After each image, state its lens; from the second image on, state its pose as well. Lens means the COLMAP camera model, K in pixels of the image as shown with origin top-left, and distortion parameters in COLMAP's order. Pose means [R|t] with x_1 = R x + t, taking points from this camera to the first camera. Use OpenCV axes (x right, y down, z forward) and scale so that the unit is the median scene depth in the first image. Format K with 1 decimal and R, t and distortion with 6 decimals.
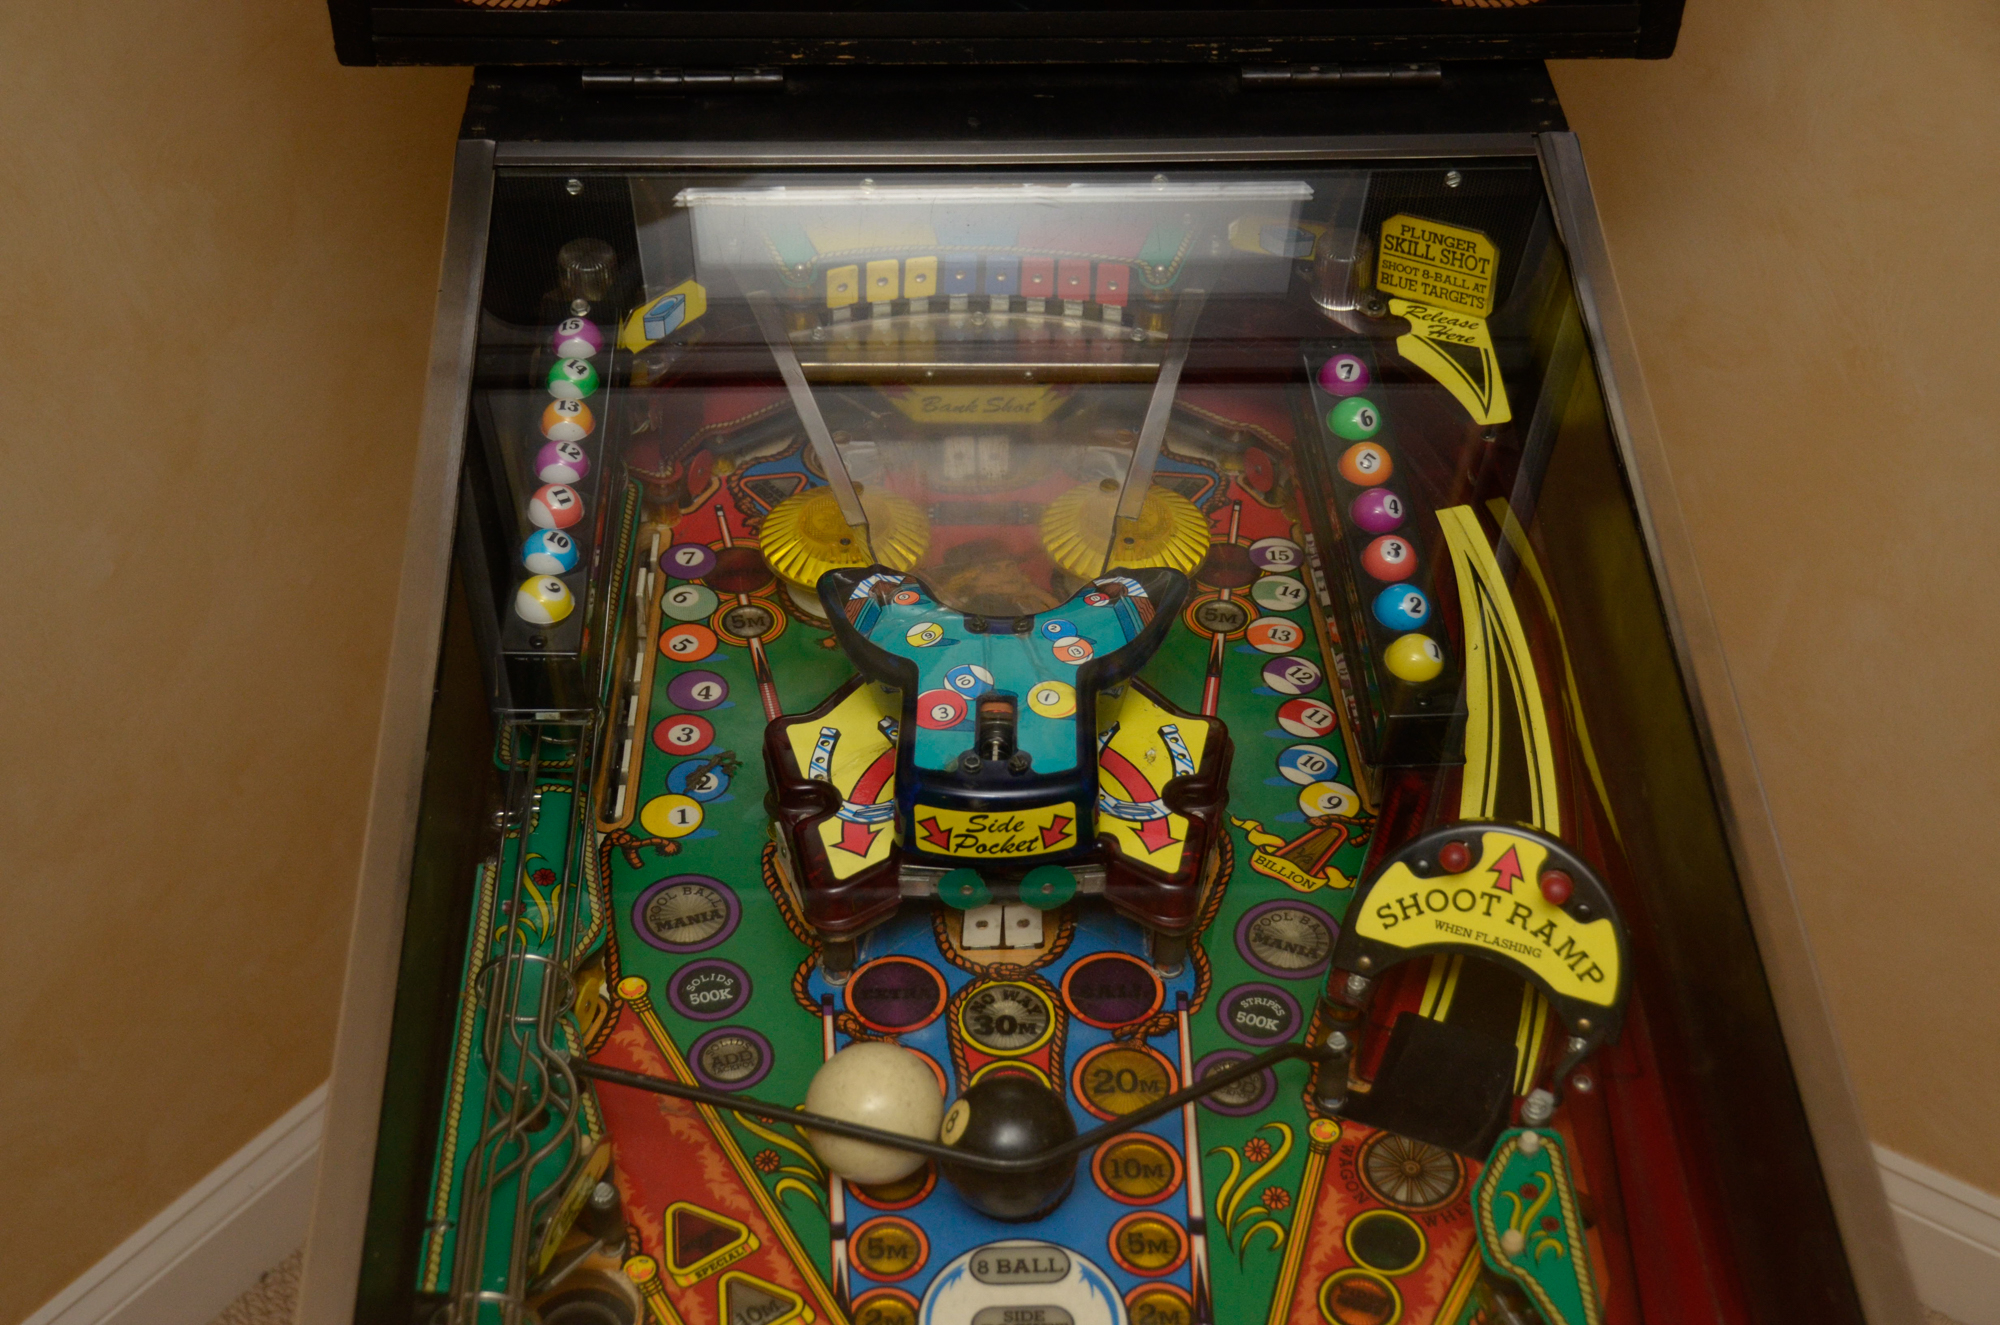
lens RADIAL K [[2800.0, 0, 959.6], [0, 2800.0, 730.4], [0, 0, 1]] dist [0.091979, 0.000000]
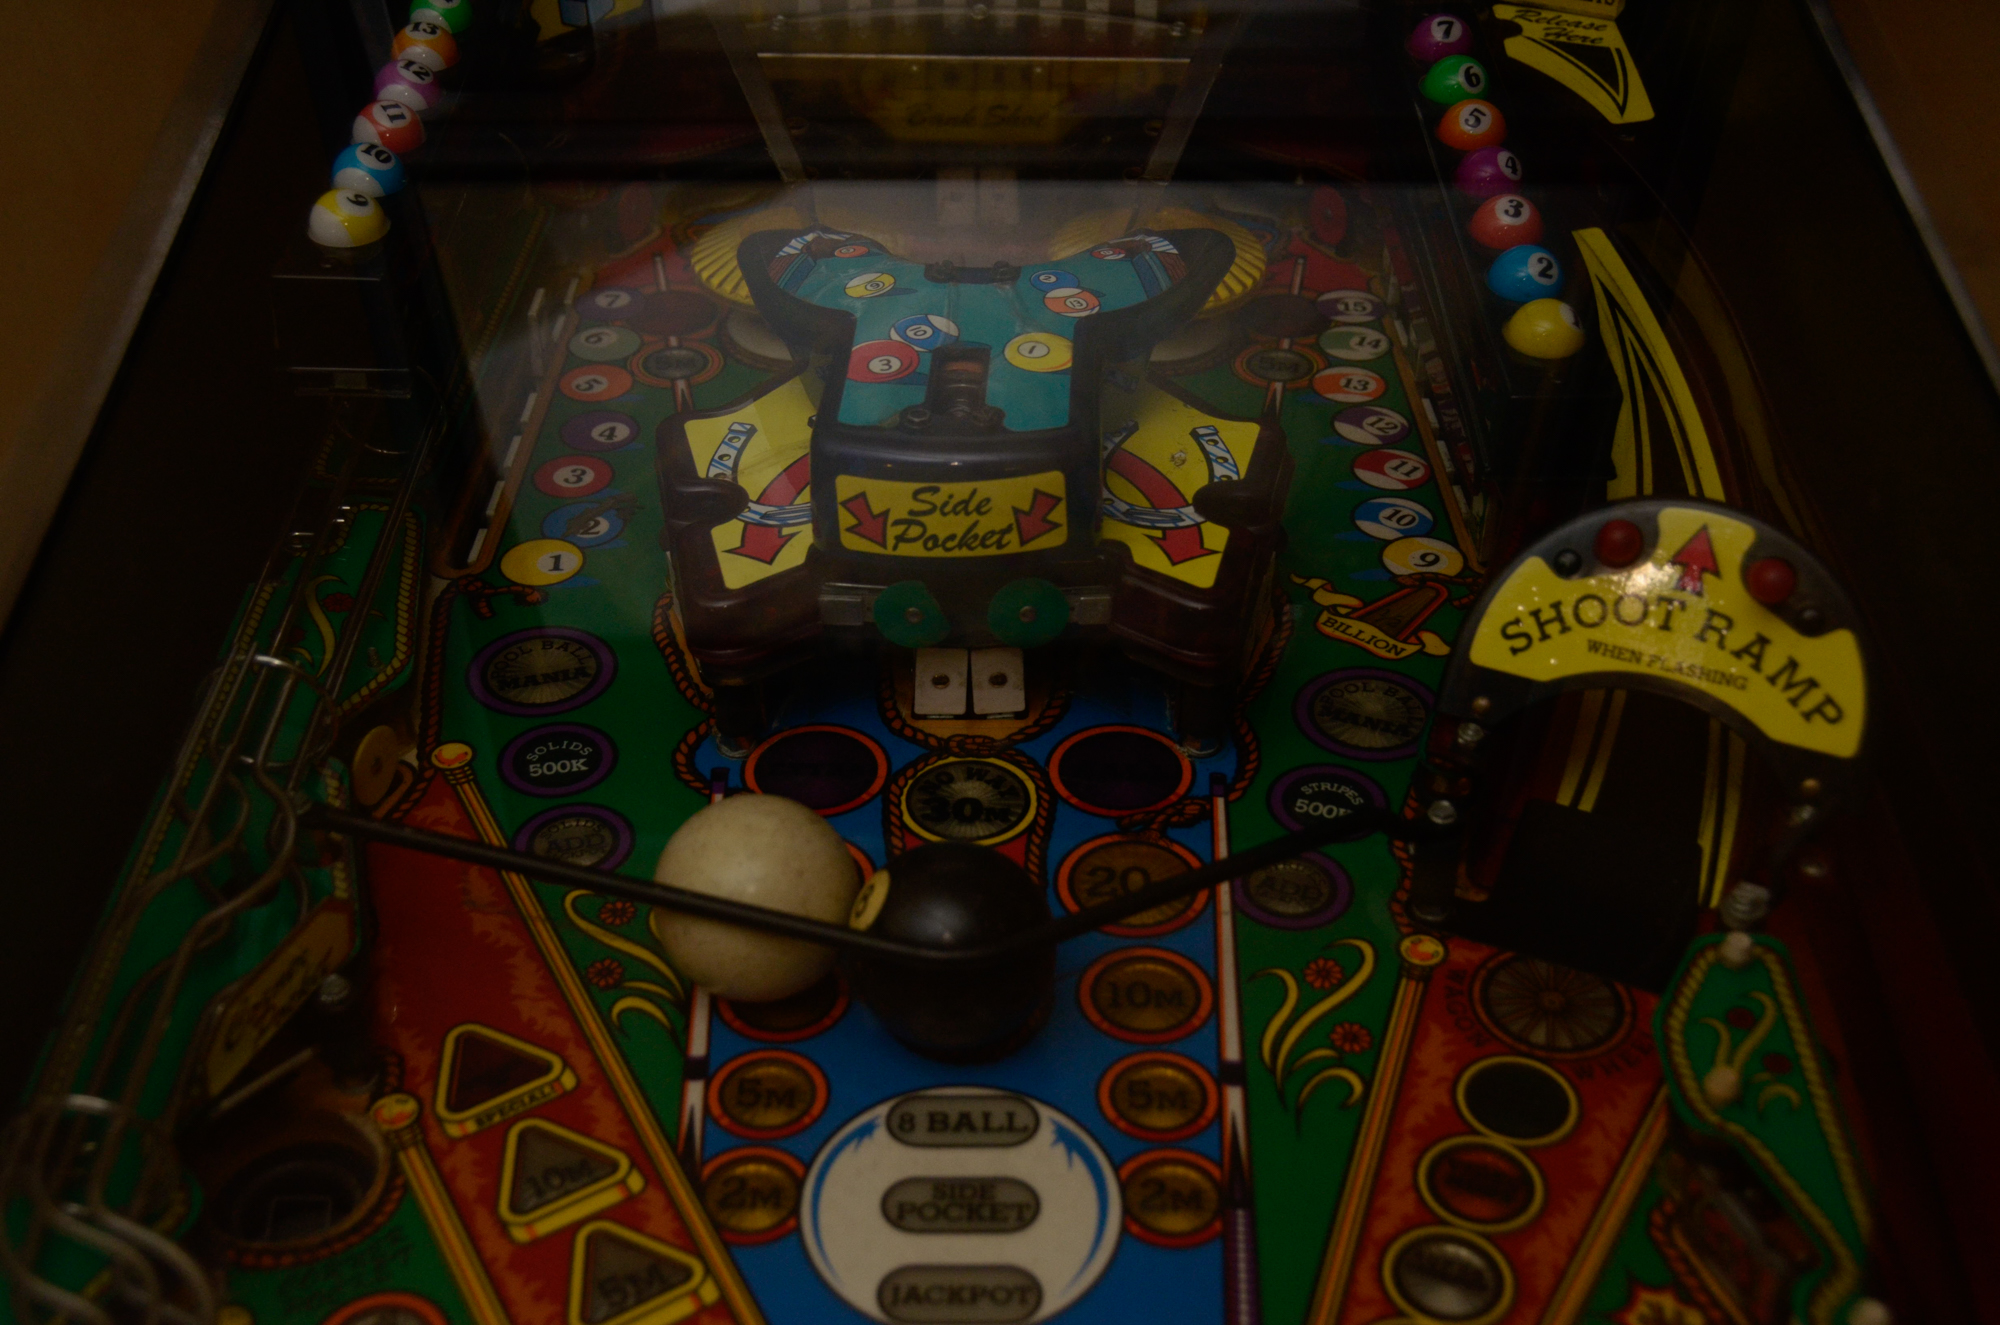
lens RADIAL K [[2383.7, 0, 962.8], [0, 2383.7, 725.7], [0, 0, 1]] dist [0.019398, 0.000000]
pose [[0.998959, 0.014551, -0.043226, 0.042940], [-0.017749, 0.997059, -0.074552, 0.134573], [0.042014, 0.075242, 0.996280, 0.416823]]
